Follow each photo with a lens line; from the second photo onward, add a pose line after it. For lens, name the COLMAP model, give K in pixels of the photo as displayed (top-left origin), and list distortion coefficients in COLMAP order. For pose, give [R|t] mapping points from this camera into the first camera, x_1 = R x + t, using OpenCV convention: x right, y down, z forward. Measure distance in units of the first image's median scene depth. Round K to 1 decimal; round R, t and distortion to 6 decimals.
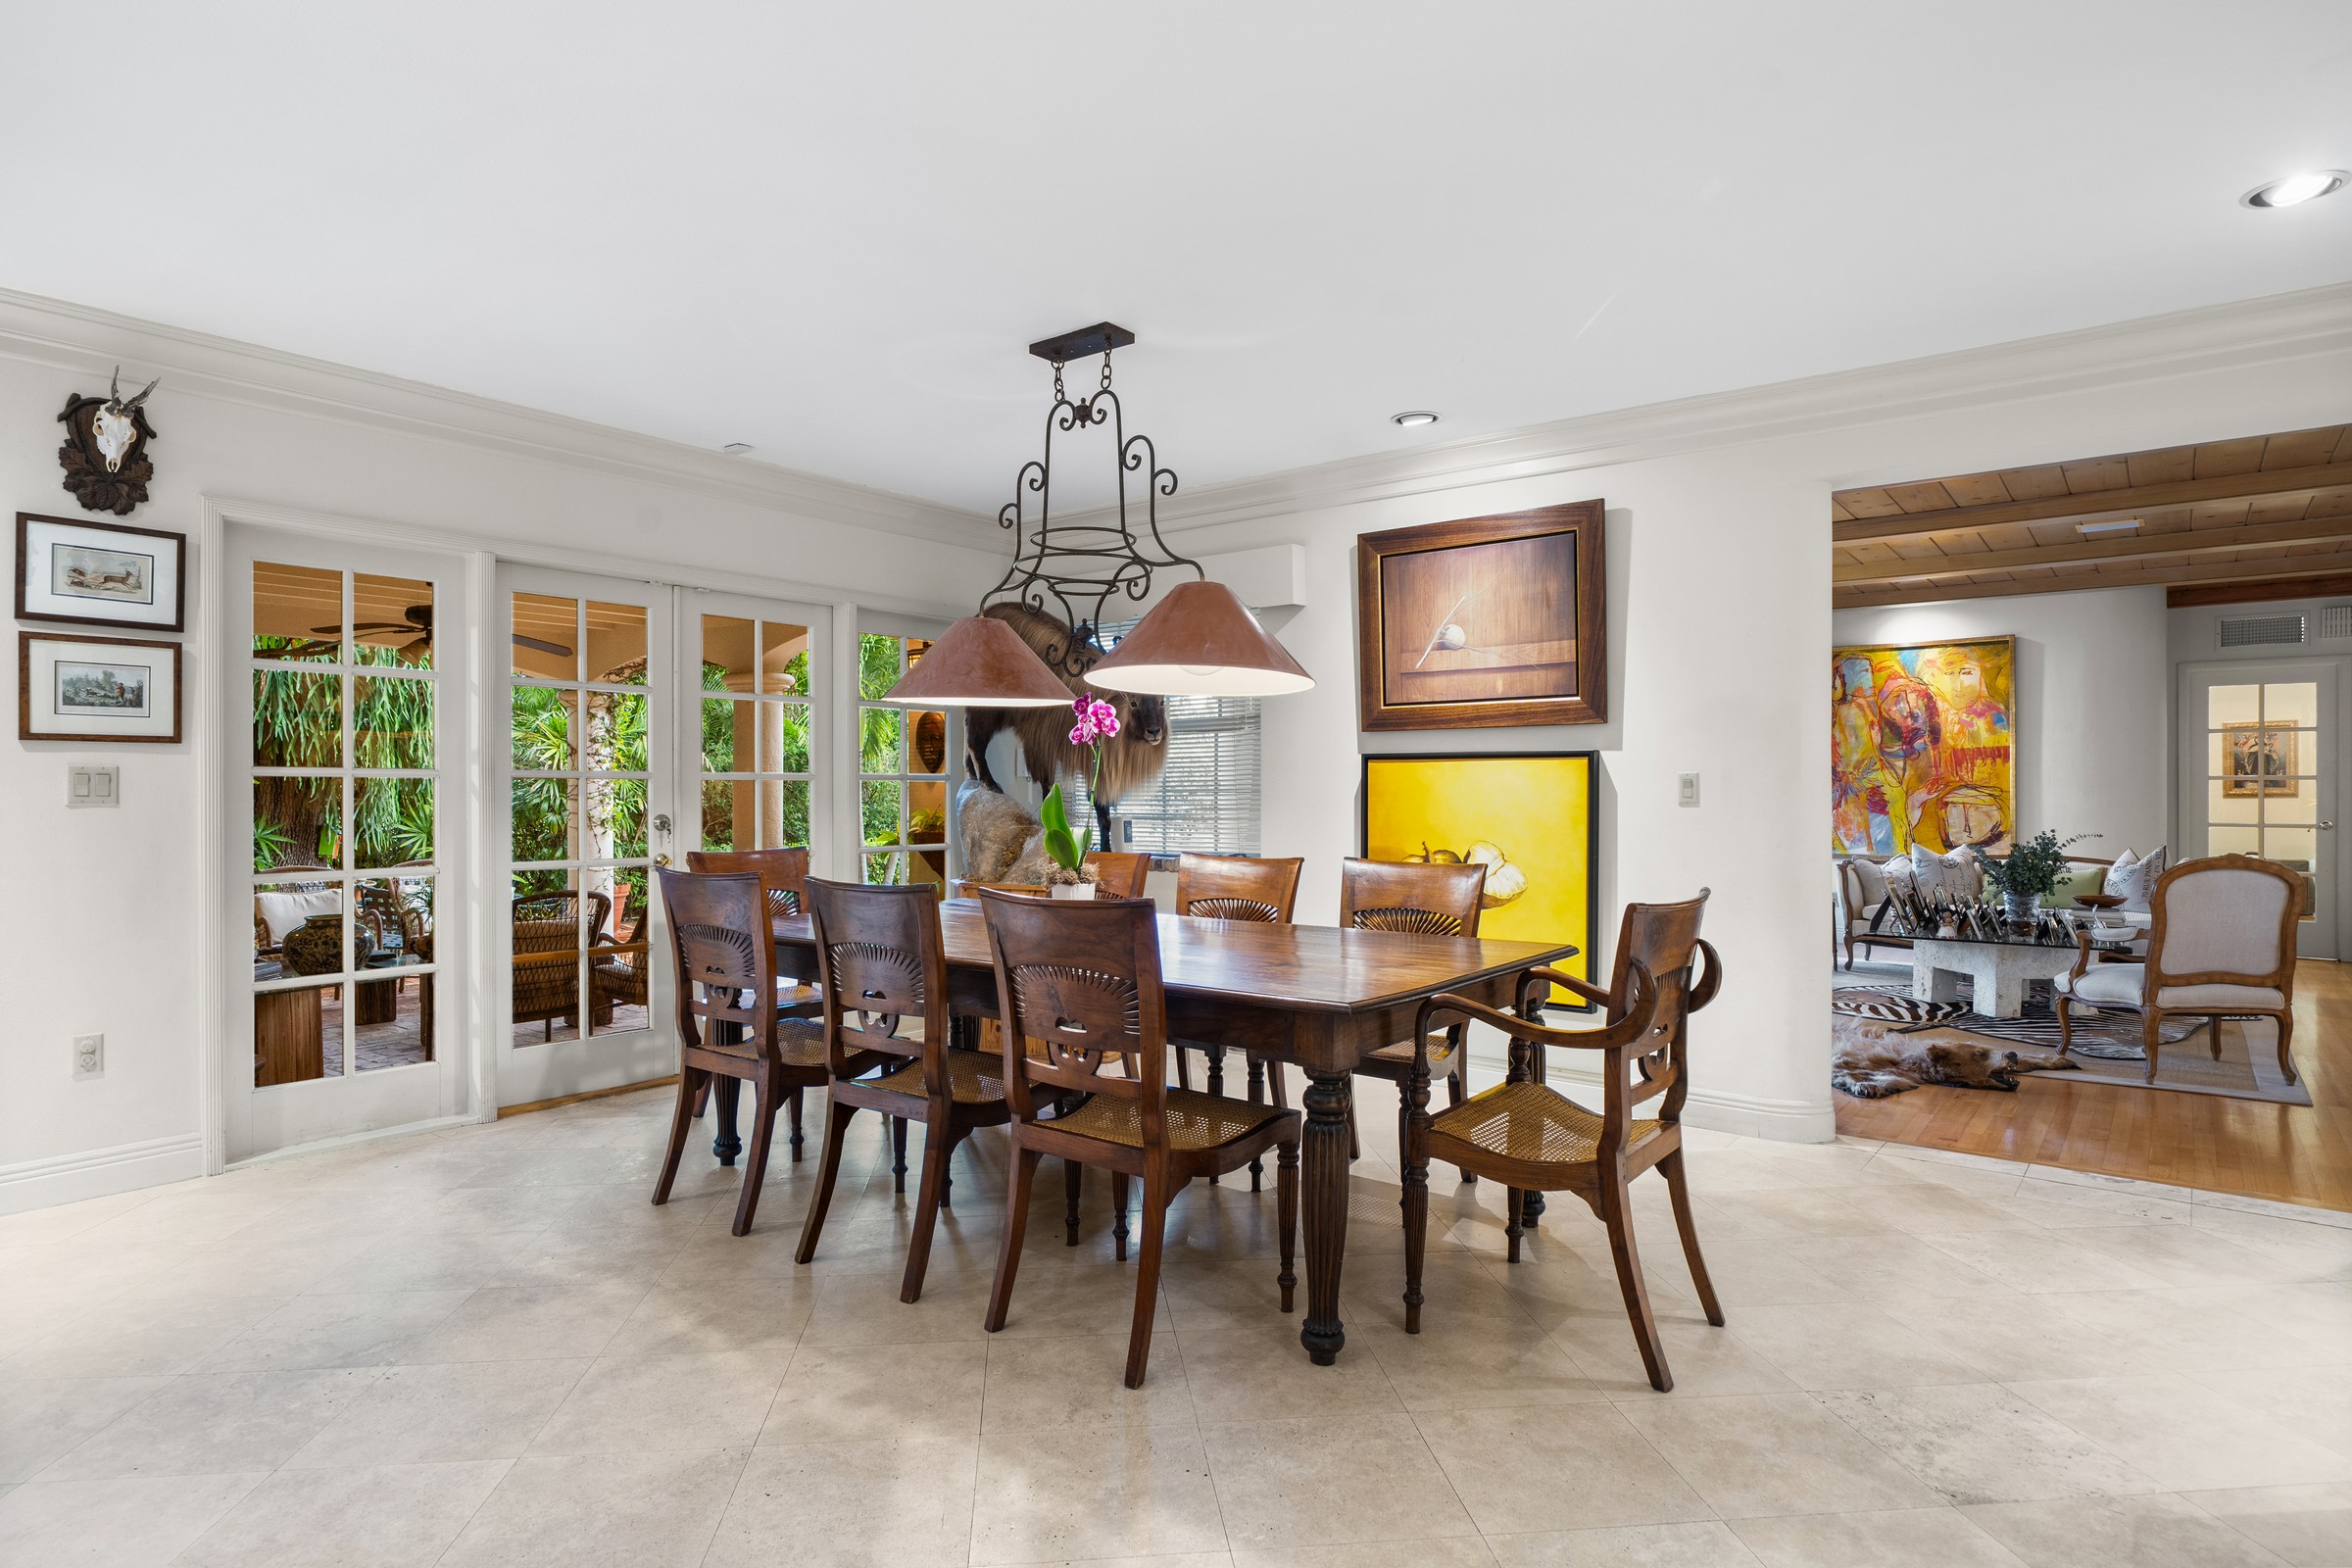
lens RADIAL K [[1268.2, 0, 1175.9], [0, 1268.2, 787.3], [0, 0, 1]] dist [0.001487, 0.000752]
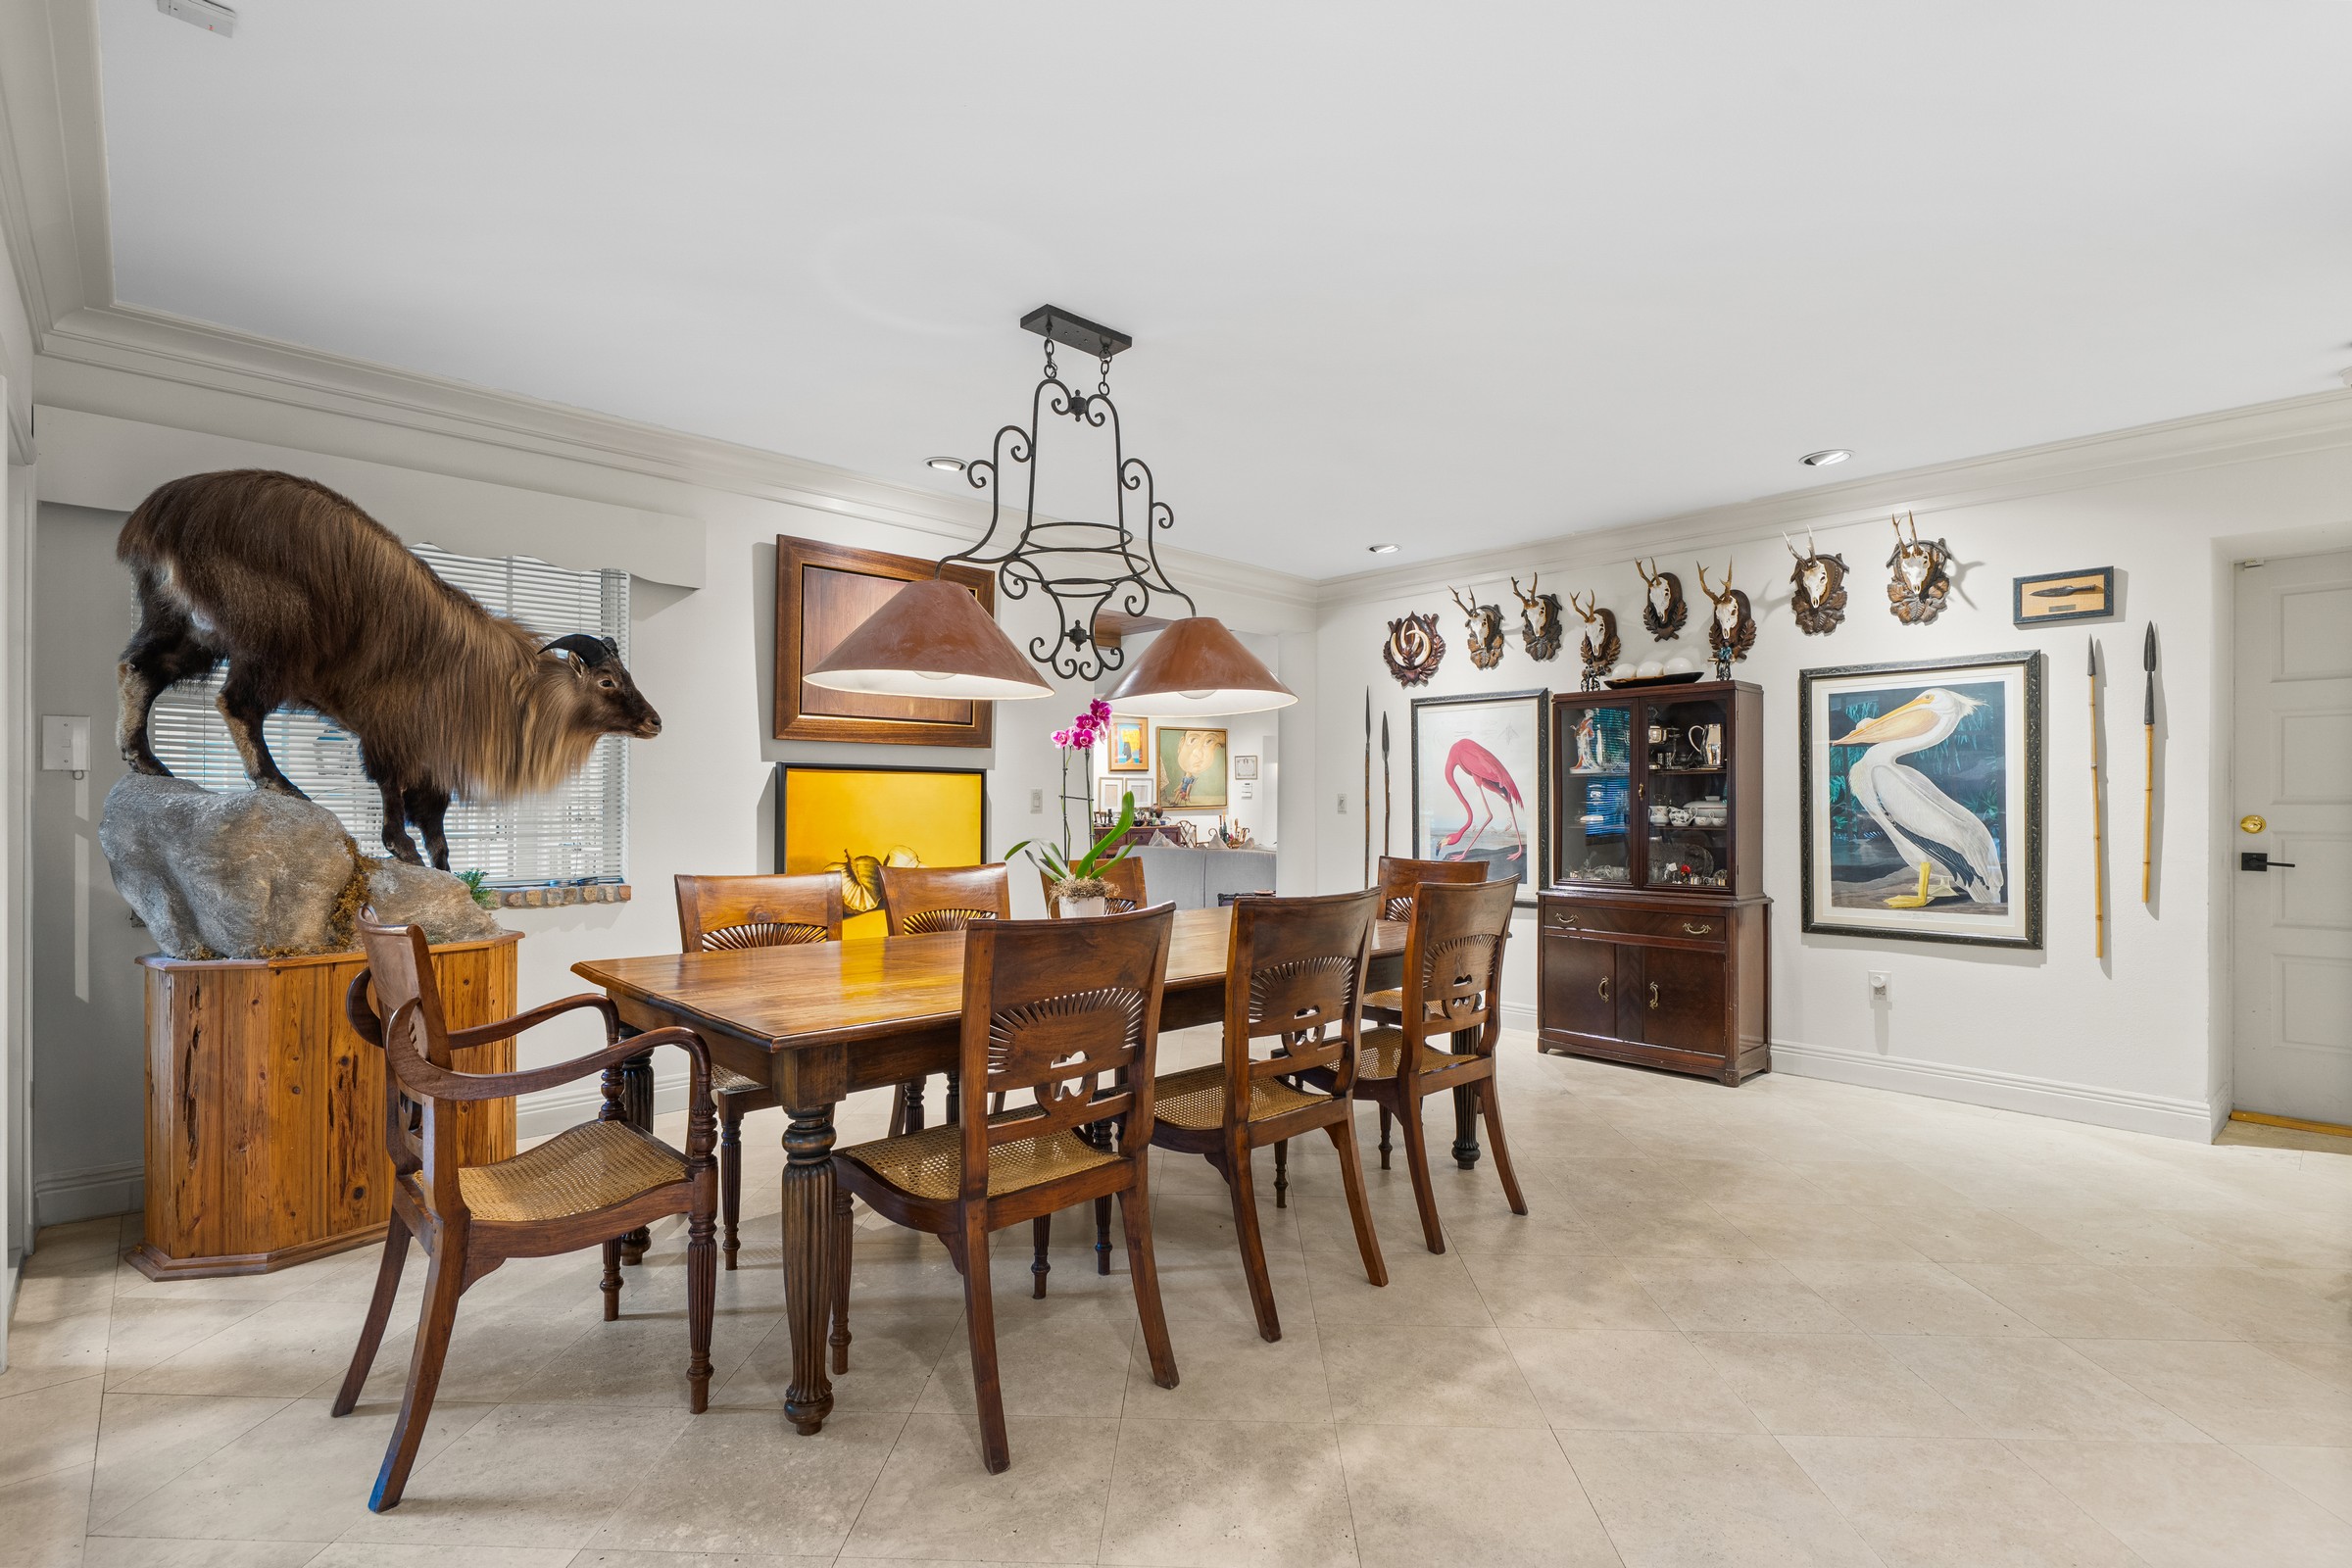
lens RADIAL K [[1091.8, 0, 1182.9], [0, 1091.8, 795.1], [0, 0, 1]] dist [-0.000435, -0.000315]
pose [[0.145014, 0.011920, 0.989358, -0.903879], [-0.004721, 0.999924, -0.011355, 0.009294], [-0.989418, -0.003024, 0.145060, 0.823911]]
